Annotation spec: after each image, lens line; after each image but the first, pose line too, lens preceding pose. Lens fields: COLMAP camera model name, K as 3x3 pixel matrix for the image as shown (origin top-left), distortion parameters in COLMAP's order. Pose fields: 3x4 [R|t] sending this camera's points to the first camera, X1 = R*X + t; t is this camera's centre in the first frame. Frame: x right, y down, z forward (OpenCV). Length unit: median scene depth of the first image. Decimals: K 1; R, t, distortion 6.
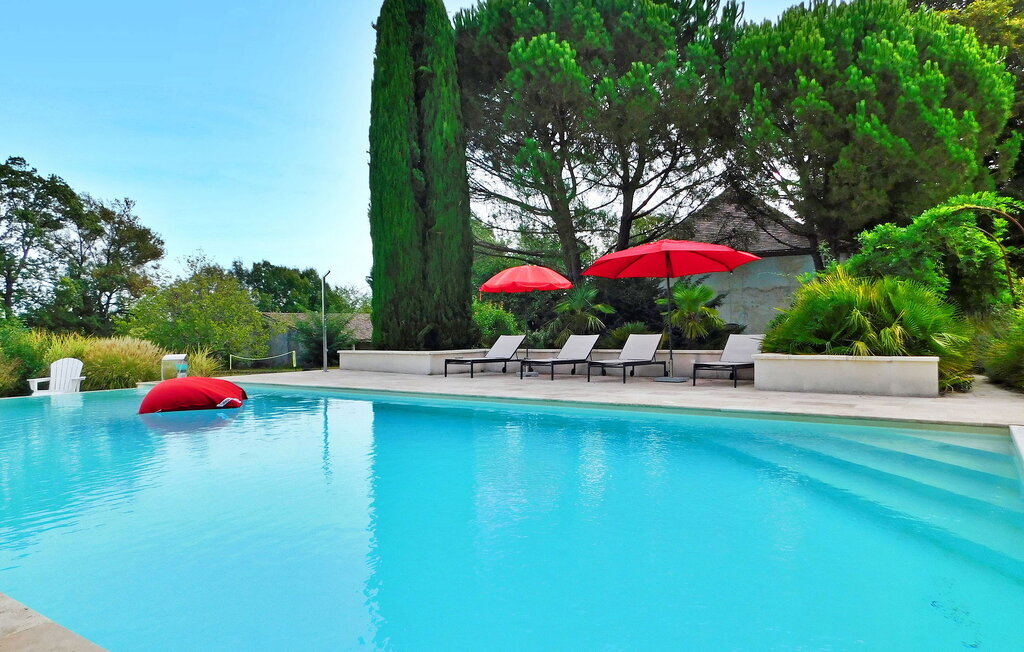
lens RADIAL K [[687.8, 0, 511.7], [0, 687.8, 331.8], [0, 0, 1]] dist [-0.045212, 0.000366]
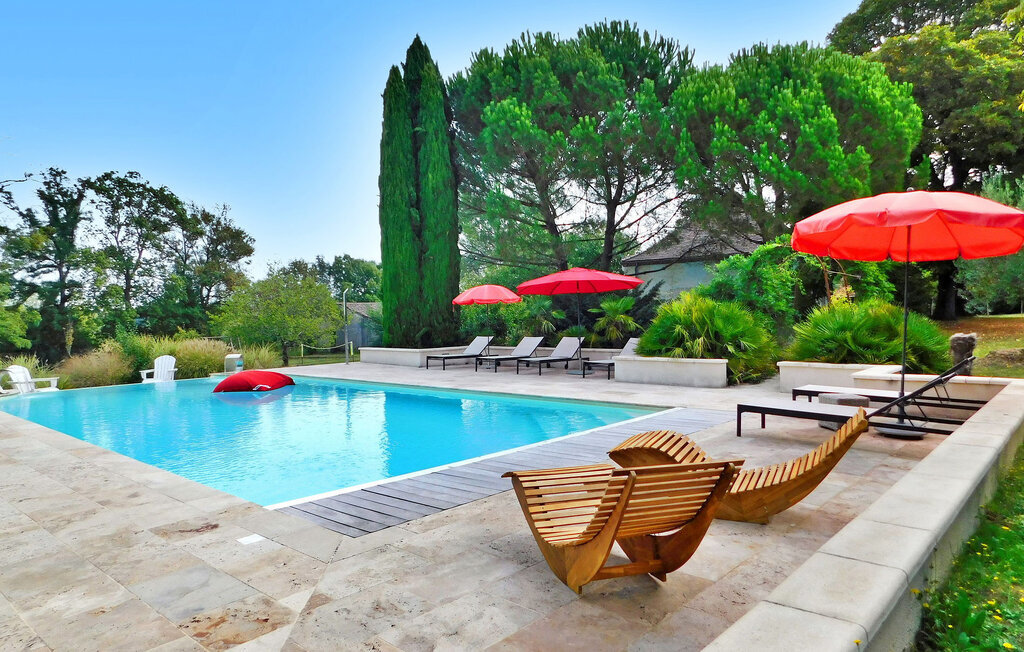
lens RADIAL K [[696.3, 0, 512.0], [0, 696.3, 326.0], [0, 0, 1]] dist [-0.002112, -0.188084]
pose [[0.991198, -0.007419, -0.132179, 0.213504], [0.009959, 0.999778, 0.018565, -0.036233], [0.132012, -0.019718, 0.991052, -0.278599]]
